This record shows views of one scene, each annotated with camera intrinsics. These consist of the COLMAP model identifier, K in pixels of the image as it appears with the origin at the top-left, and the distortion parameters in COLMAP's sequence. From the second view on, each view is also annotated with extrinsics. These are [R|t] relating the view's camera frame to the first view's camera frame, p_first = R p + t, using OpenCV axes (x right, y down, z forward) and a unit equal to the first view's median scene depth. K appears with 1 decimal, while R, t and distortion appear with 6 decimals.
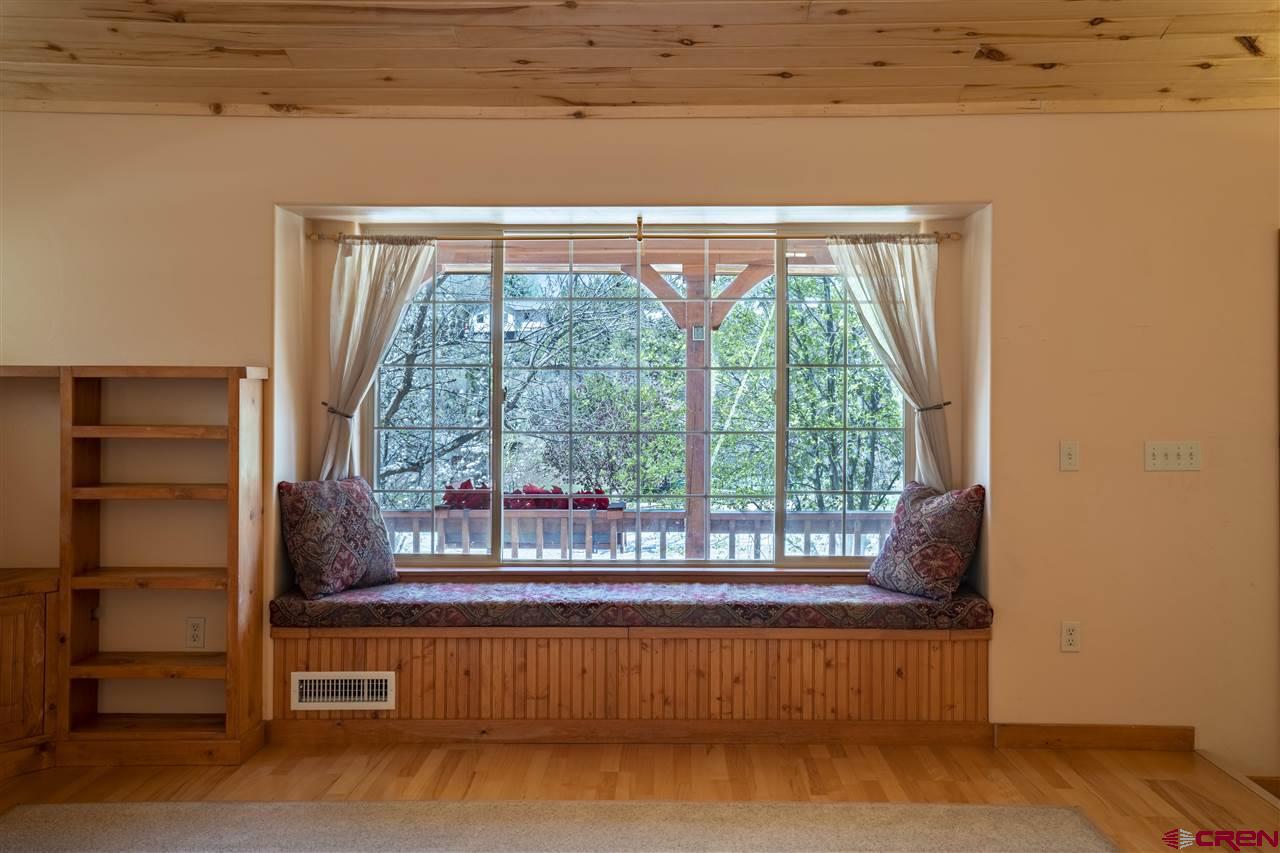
lens RADIAL K [[1192.2, 0, 634.0], [0, 1192.2, 383.7], [0, 0, 1]] dist [0.014946, 0.000000]
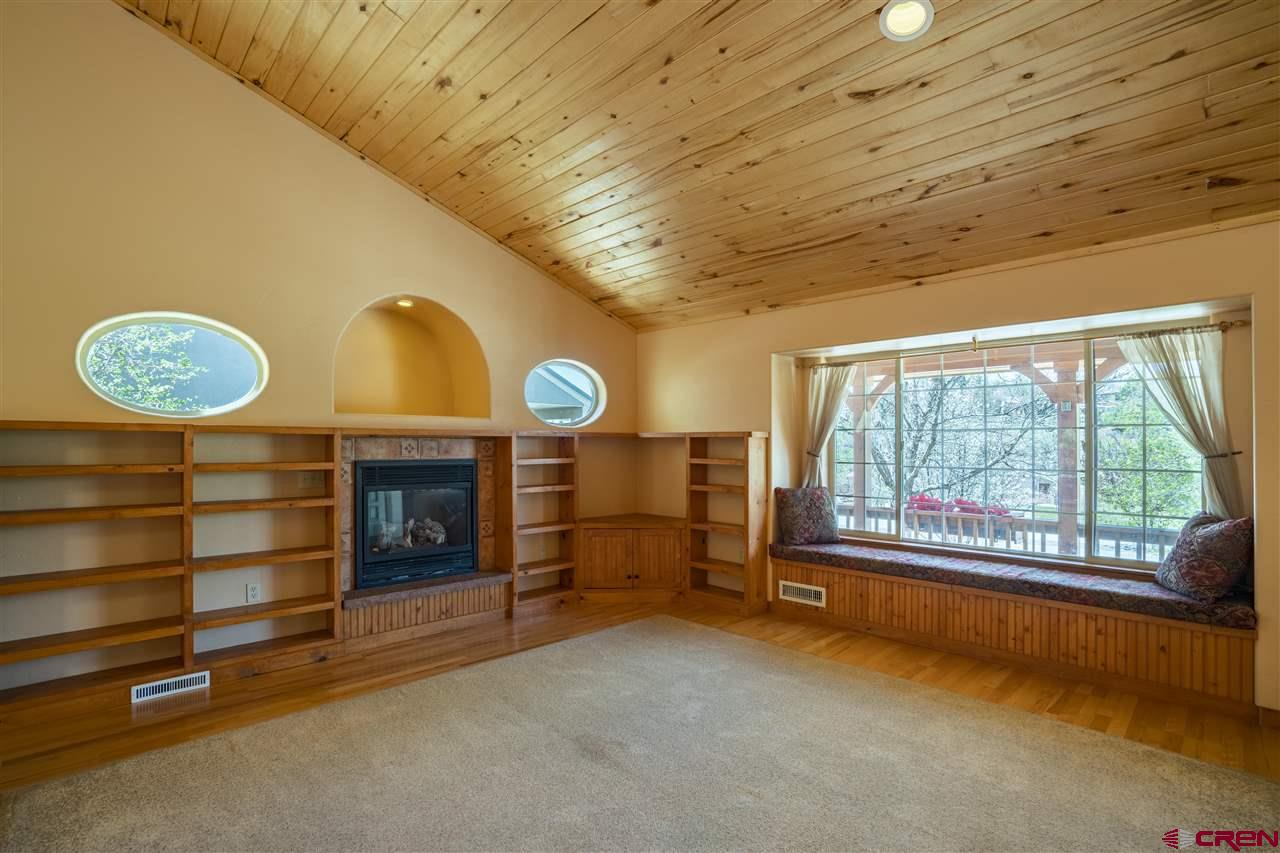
lens RADIAL K [[603.5, 0, 636.4], [0, 603.5, 438.0], [0, 0, 1]] dist [-0.038088, 0.007034]
pose [[0.700511, -0.005995, -0.713617, 0.281059], [0.003311, 0.999981, -0.005151, 0.001771], [0.713634, 0.001245, 0.700518, 0.099812]]
